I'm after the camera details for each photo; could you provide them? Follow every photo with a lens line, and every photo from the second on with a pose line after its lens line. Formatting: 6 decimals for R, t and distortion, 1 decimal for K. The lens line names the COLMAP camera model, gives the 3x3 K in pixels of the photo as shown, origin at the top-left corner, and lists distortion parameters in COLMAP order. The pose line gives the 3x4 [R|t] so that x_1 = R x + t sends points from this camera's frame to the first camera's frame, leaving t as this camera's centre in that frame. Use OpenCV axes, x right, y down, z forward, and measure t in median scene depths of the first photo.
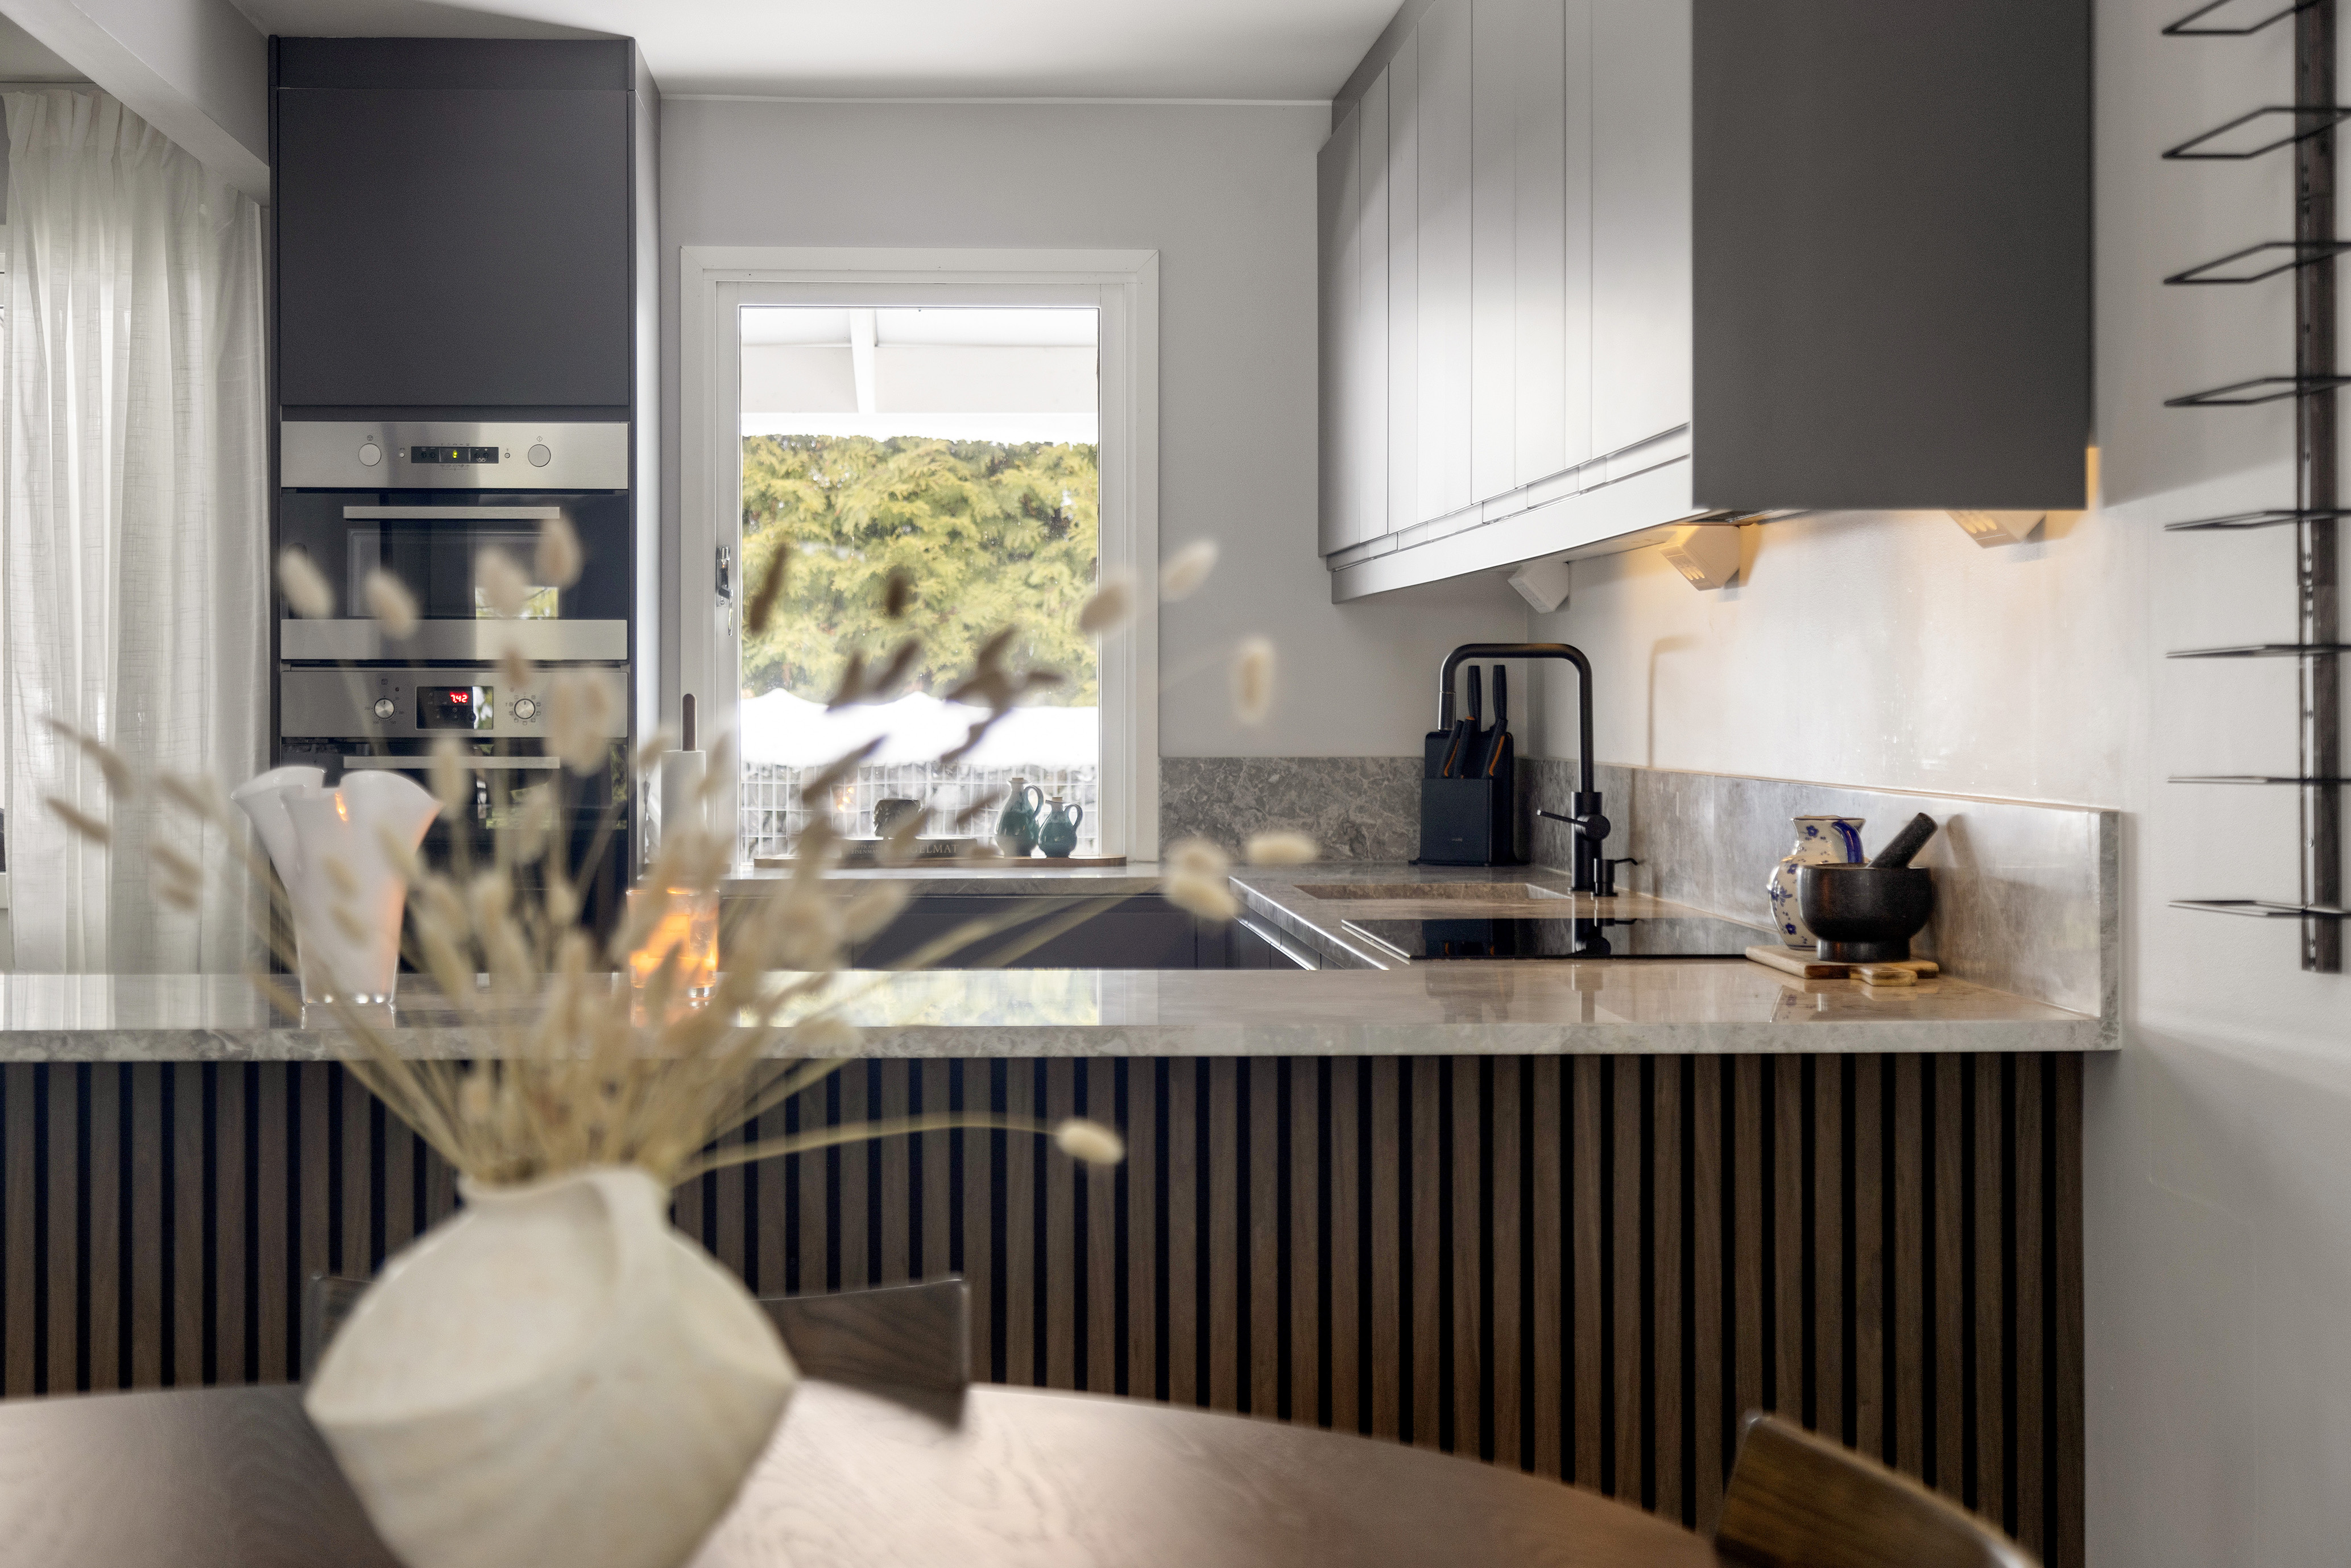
lens RADIAL K [[3921.1, 0, 1175.5], [0, 3921.1, 784.0], [0, 0, 1]] dist [-0.011405, -0.026348]
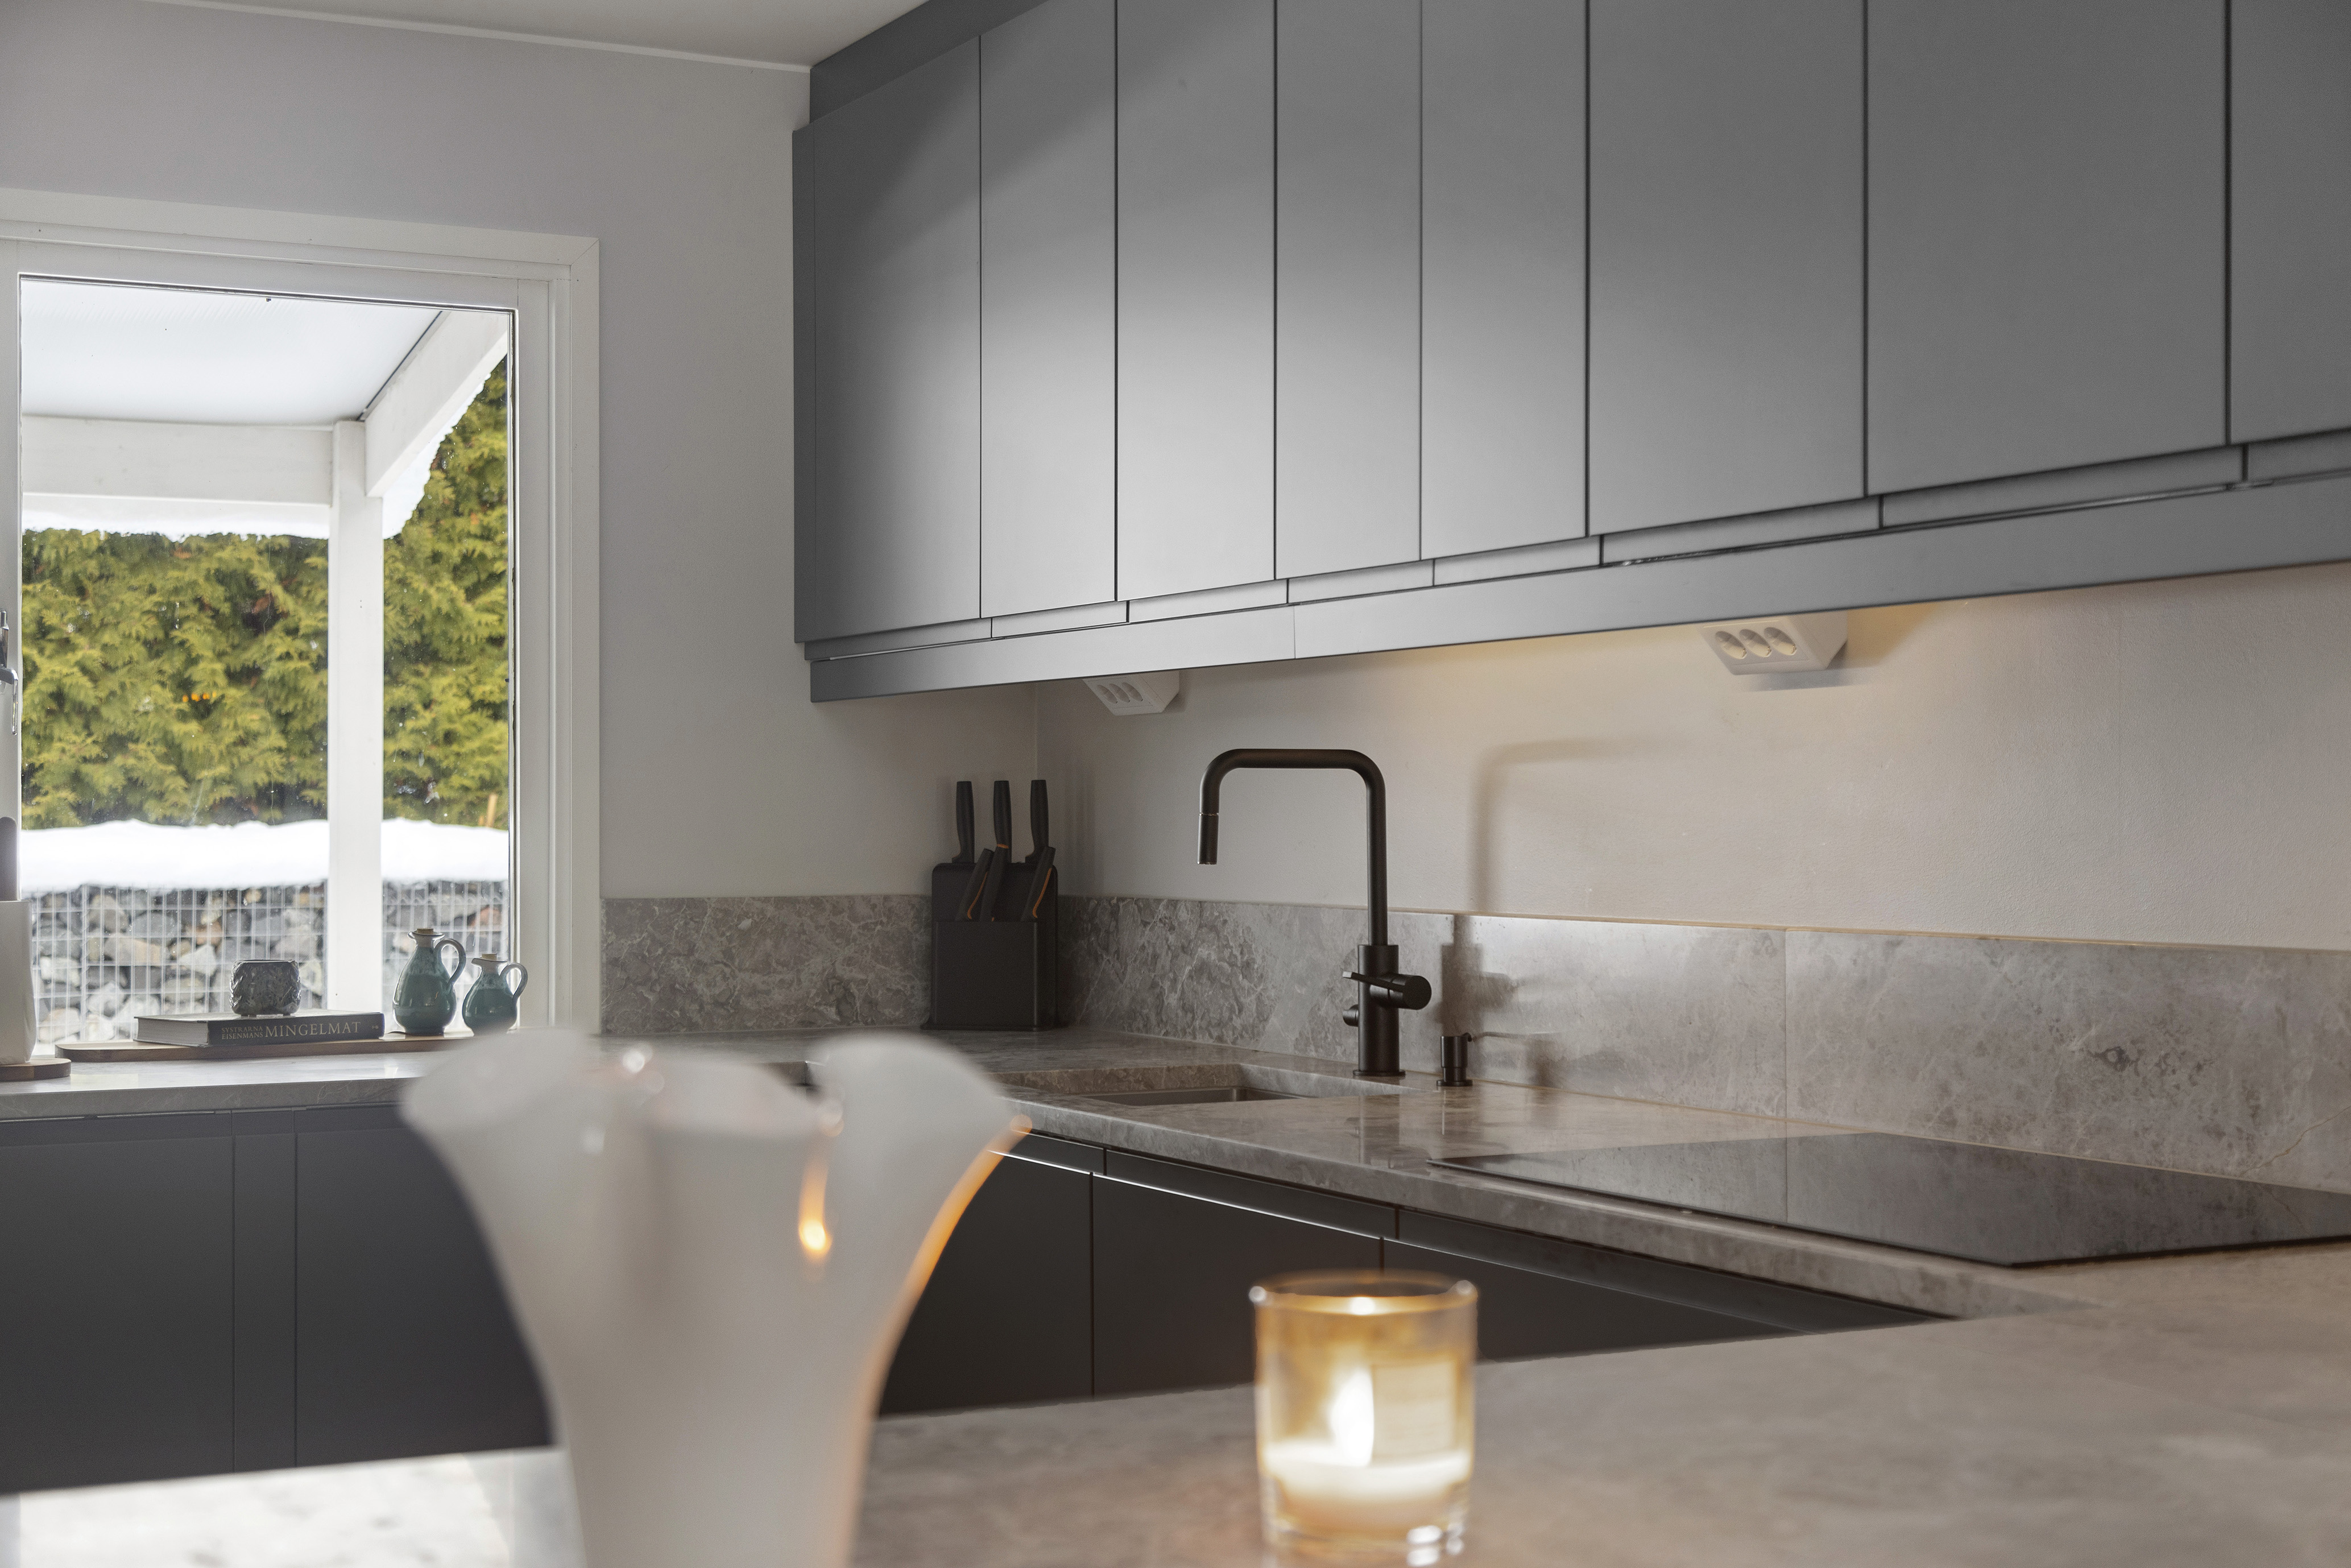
lens RADIAL K [[3270.5, 0, 1175.5], [0, 3270.5, 784.0], [0, 0, 1]] dist [0.019257, -0.004144]
pose [[0.915078, 0.002284, 0.403270, -0.168194], [0.009964, 0.999551, -0.028271, -0.010599], [-0.403153, 0.029889, 0.914644, 0.389854]]
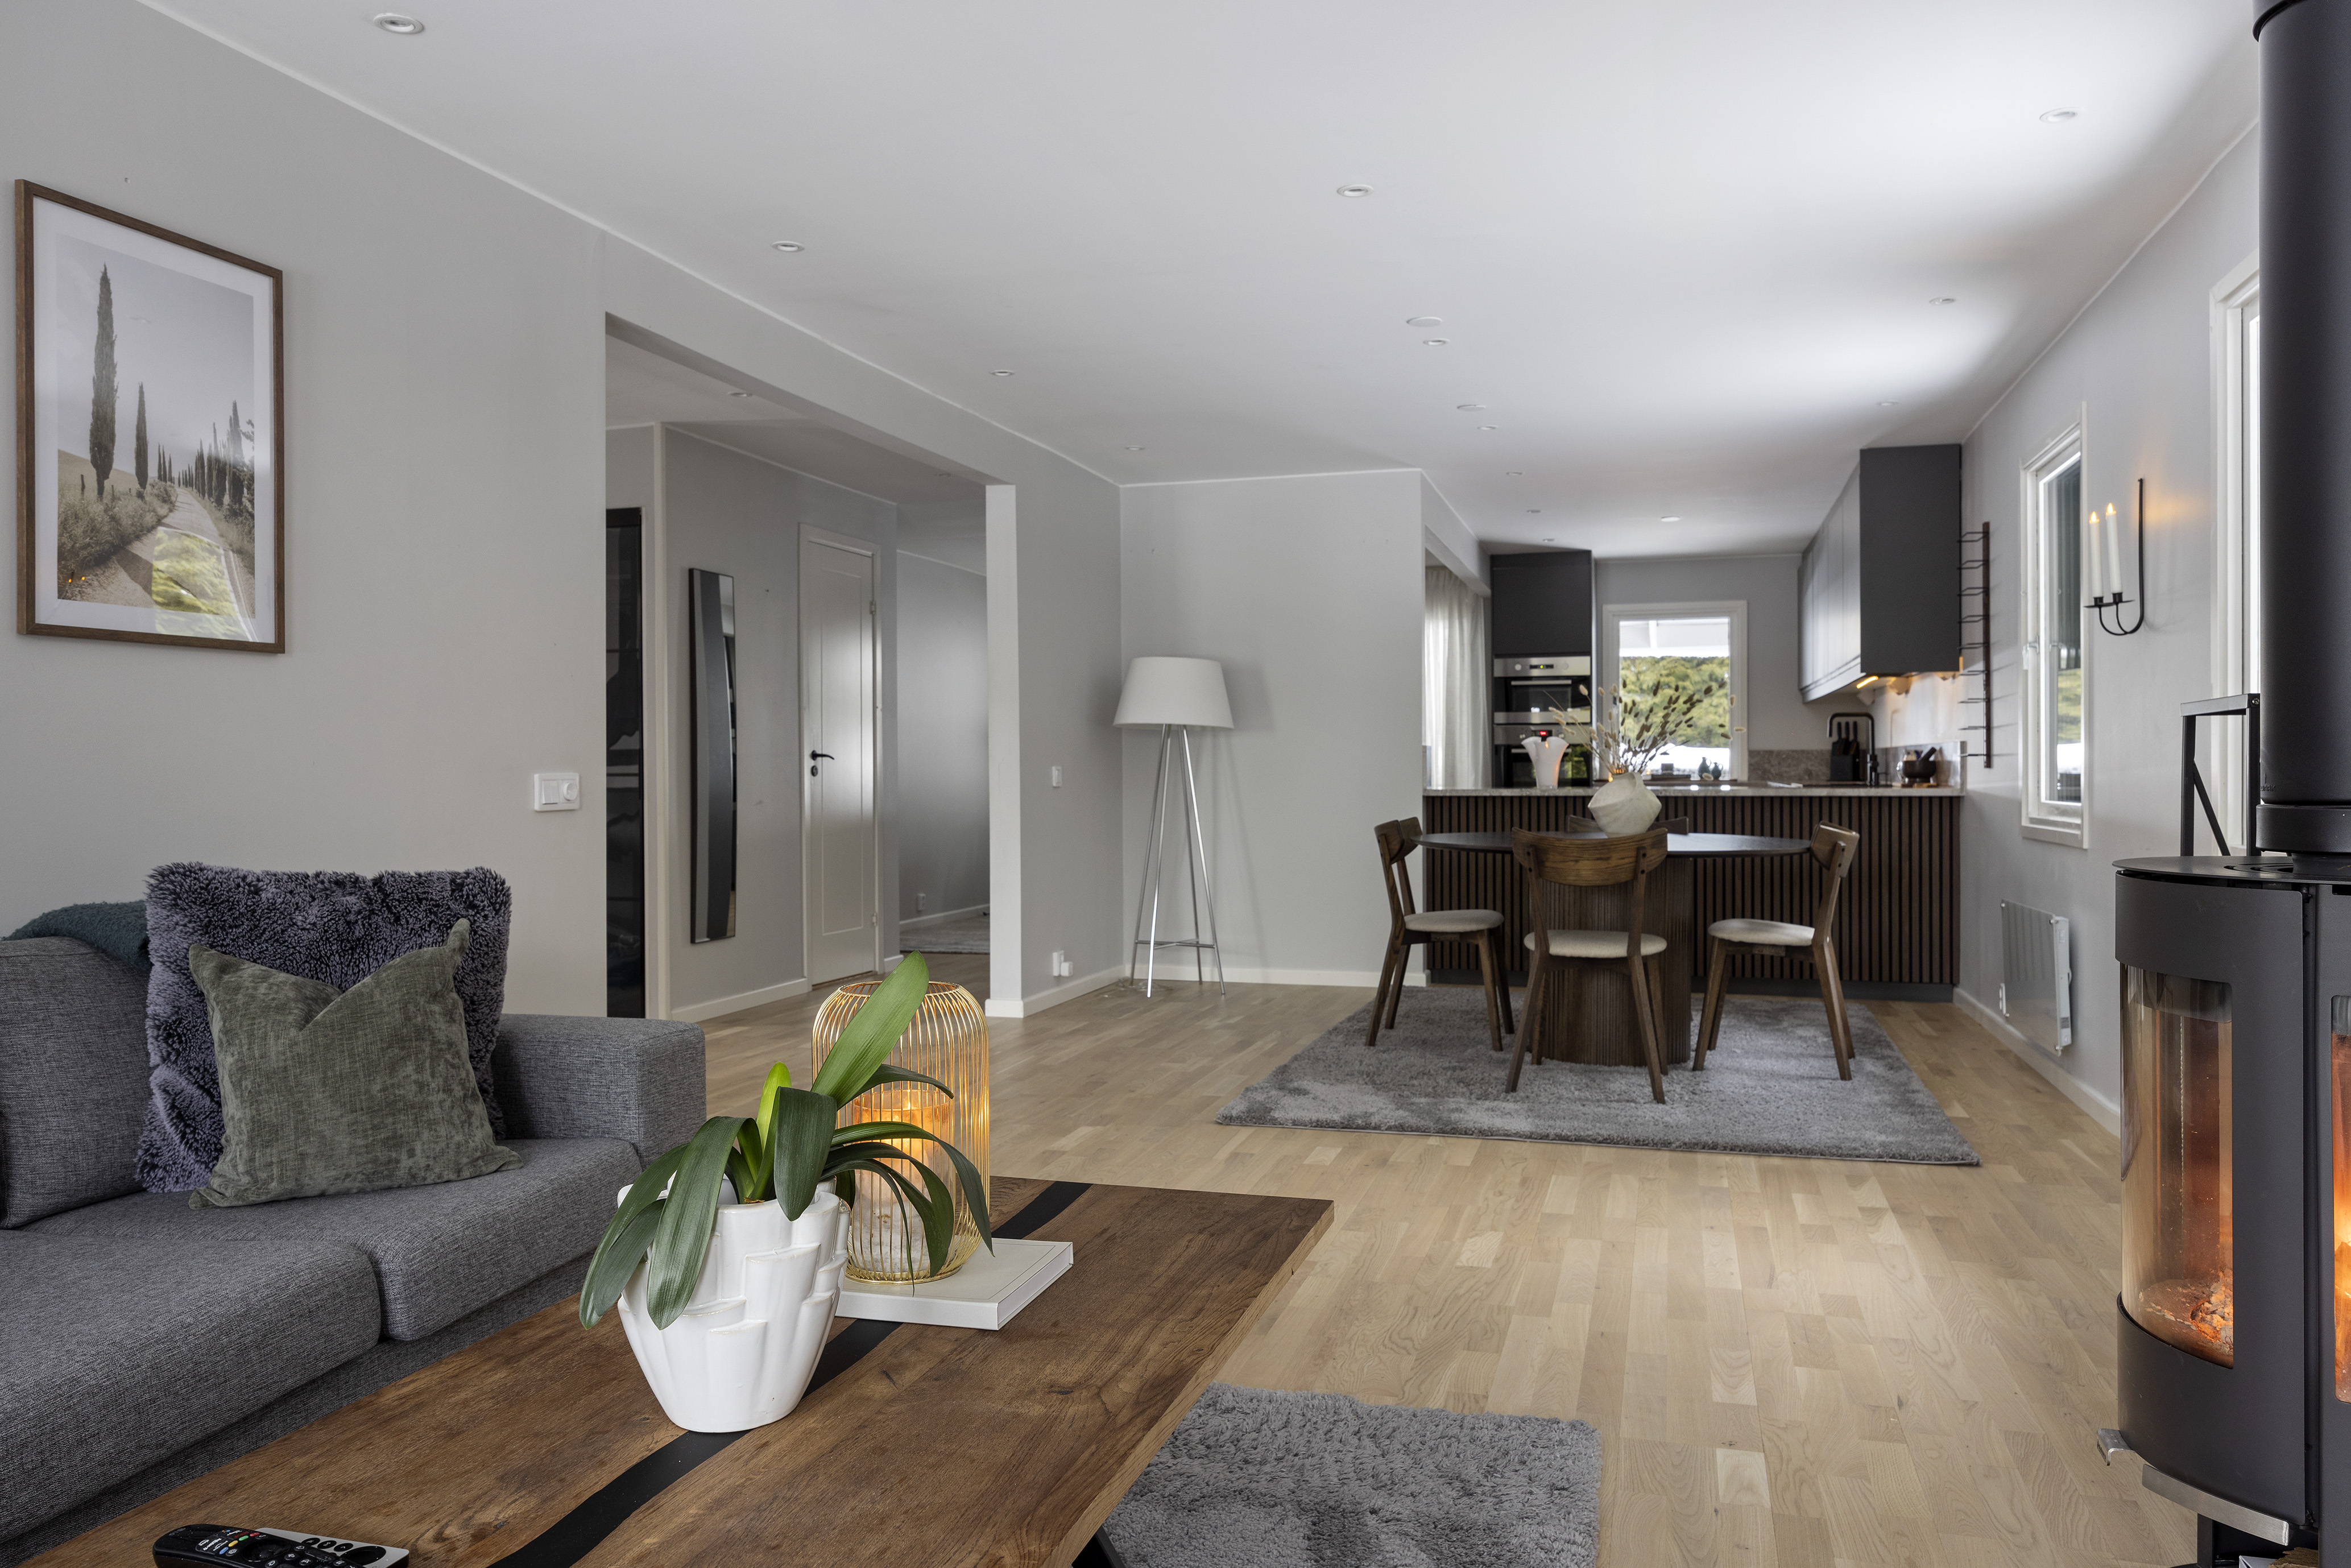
lens RADIAL K [[1674.7, 0, 1175.5], [0, 1674.7, 784.0], [0, 0, 1]] dist [0.008036, 0.001956]
pose [[0.939227, -0.001451, -0.343292, 0.030330], [-0.002306, 0.999942, -0.010534, 0.040893], [0.343288, 0.010685, 0.939170, -0.558413]]
